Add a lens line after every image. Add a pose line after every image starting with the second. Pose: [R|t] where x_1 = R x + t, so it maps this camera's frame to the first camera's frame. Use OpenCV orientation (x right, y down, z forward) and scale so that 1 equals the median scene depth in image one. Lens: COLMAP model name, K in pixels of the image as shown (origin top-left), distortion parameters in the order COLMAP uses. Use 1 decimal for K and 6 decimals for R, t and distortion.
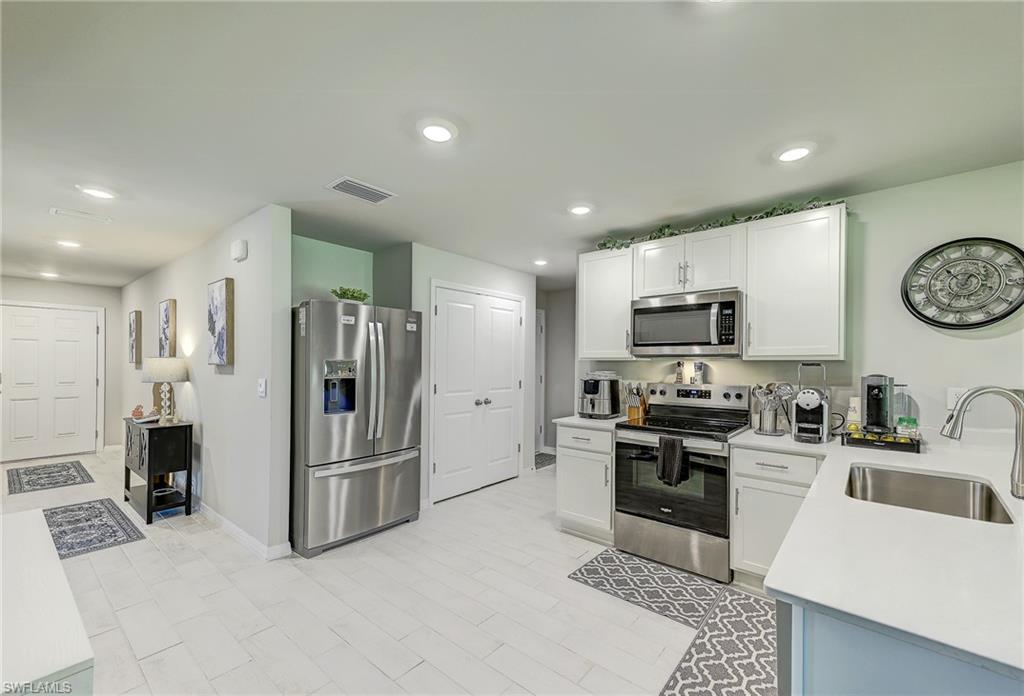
lens RADIAL K [[415.1, 0, 537.4], [0, 415.1, 366.6], [0, 0, 1]] dist [0.023095, 0.000098]
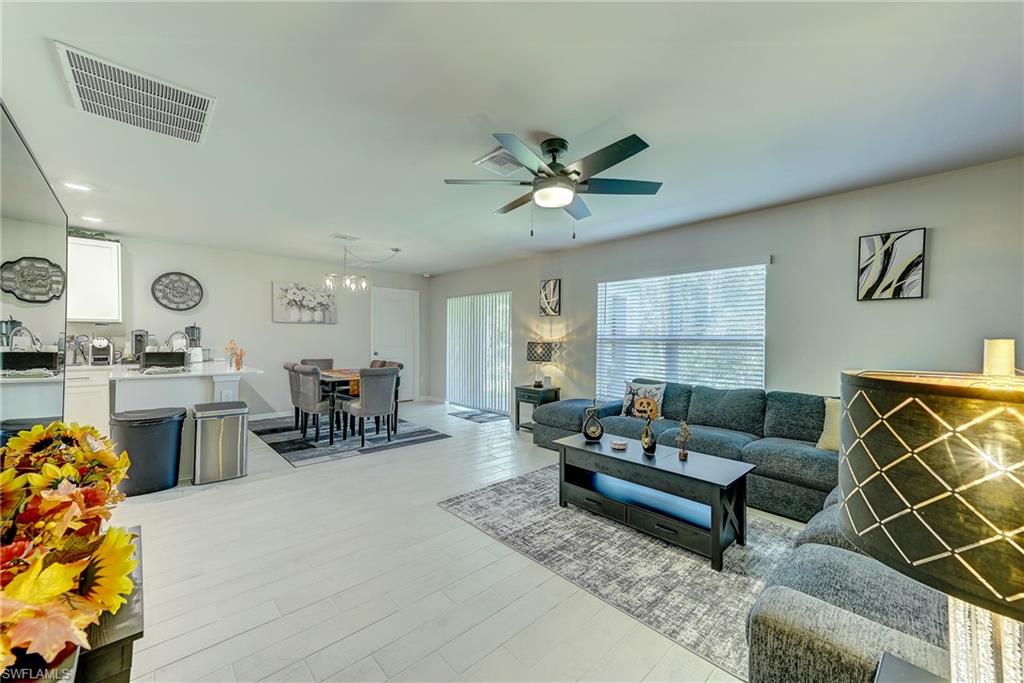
lens RADIAL K [[396.7, 0, 512.4], [0, 396.7, 341.2], [0, 0, 1]] dist [0.021524, 0.001353]
pose [[0.151042, -0.013299, 0.988438, -0.689456], [0.002302, 0.999912, 0.013102, 0.041289], [-0.988525, 0.000296, 0.151059, -0.867501]]
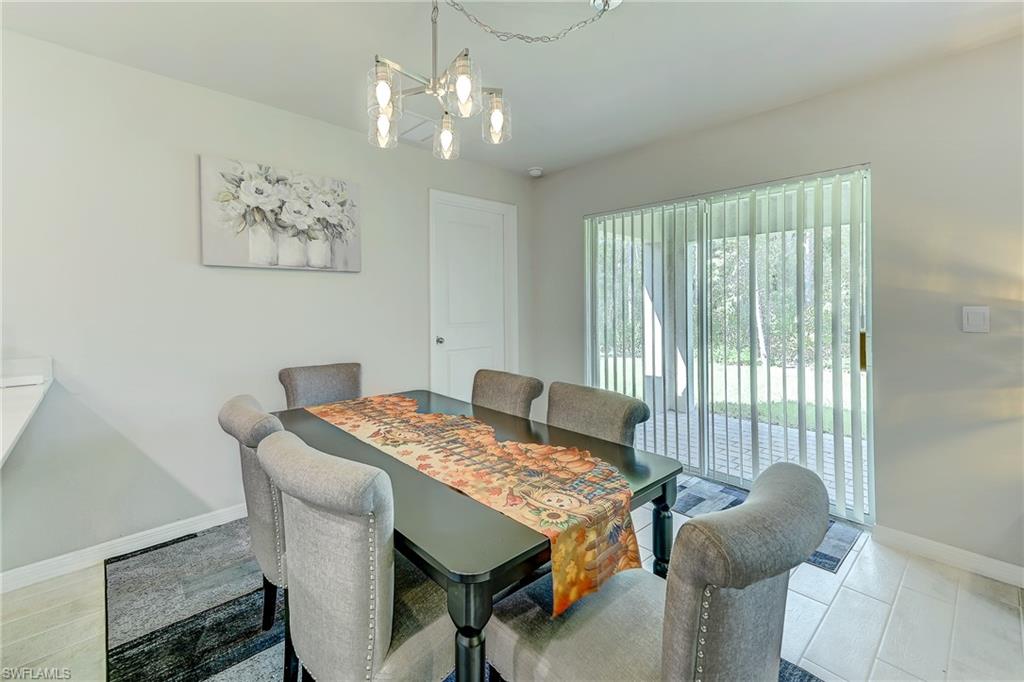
lens RADIAL K [[431.1, 0, 476.4], [0, 431.1, 303.0], [0, 0, 1]] dist [0.031104, 0.000022]
pose [[0.191555, -0.005773, 0.981465, 0.362126], [0.013959, 0.999898, 0.003157, 0.040968], [-0.981383, 0.013096, 0.191616, -0.069716]]
